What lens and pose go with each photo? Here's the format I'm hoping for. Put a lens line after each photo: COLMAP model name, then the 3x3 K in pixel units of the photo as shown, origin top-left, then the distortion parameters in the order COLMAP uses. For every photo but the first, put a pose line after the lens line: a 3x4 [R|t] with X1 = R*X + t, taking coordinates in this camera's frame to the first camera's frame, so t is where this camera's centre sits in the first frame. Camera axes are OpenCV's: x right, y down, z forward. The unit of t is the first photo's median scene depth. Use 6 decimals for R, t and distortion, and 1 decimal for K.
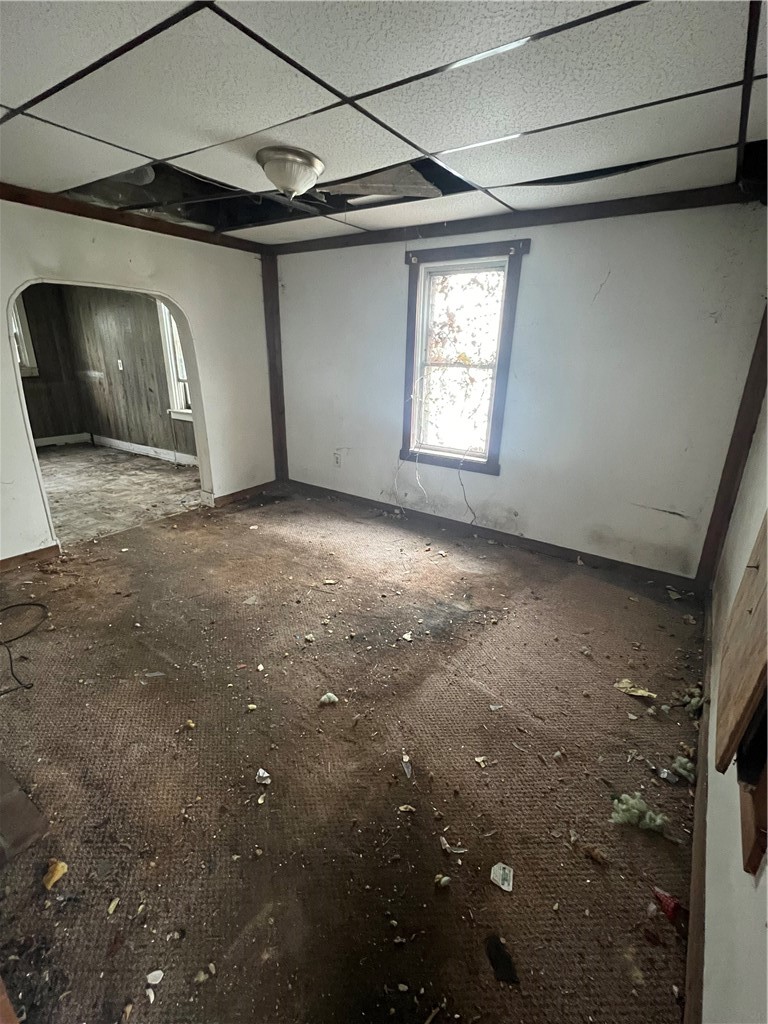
lens RADIAL K [[469.1, 0, 385.0], [0, 469.1, 511.0], [0, 0, 1]] dist [-0.003175, 0.000053]
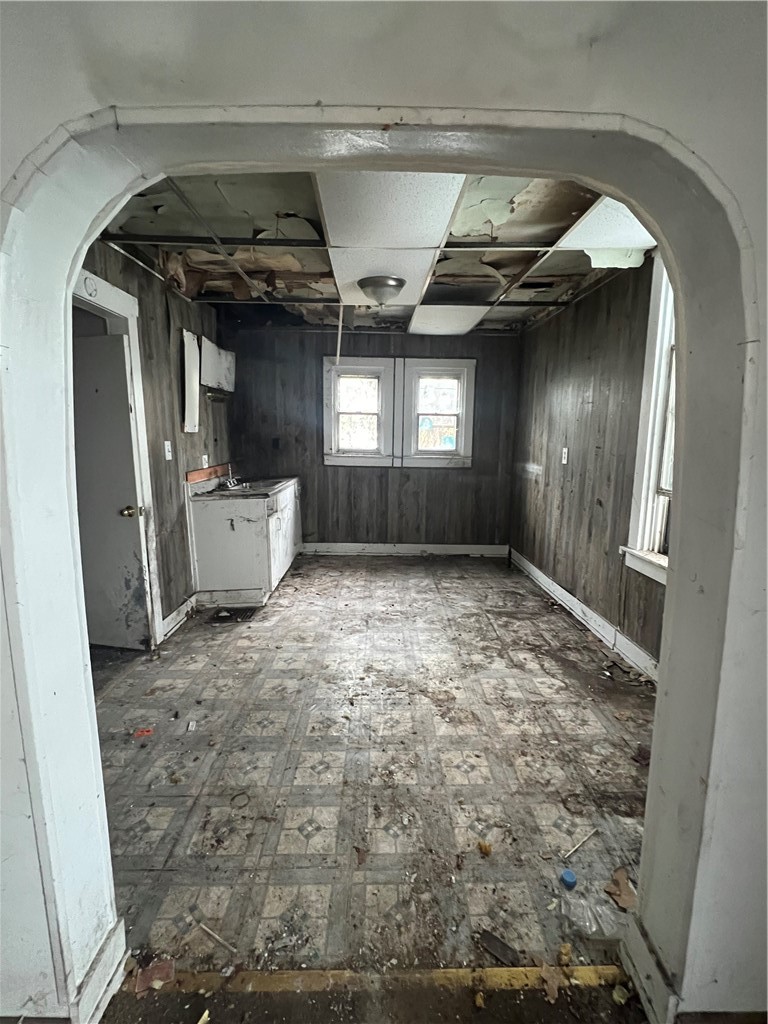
lens RADIAL K [[469.1, 0, 384.4], [0, 469.1, 512.9], [0, 0, 1]] dist [-0.003175, 0.000053]
pose [[0.577948, 0.122688, -0.806798, -0.232823], [-0.267165, 0.962599, -0.045003, -0.173865], [0.771102, 0.241558, 0.589110, 0.552294]]
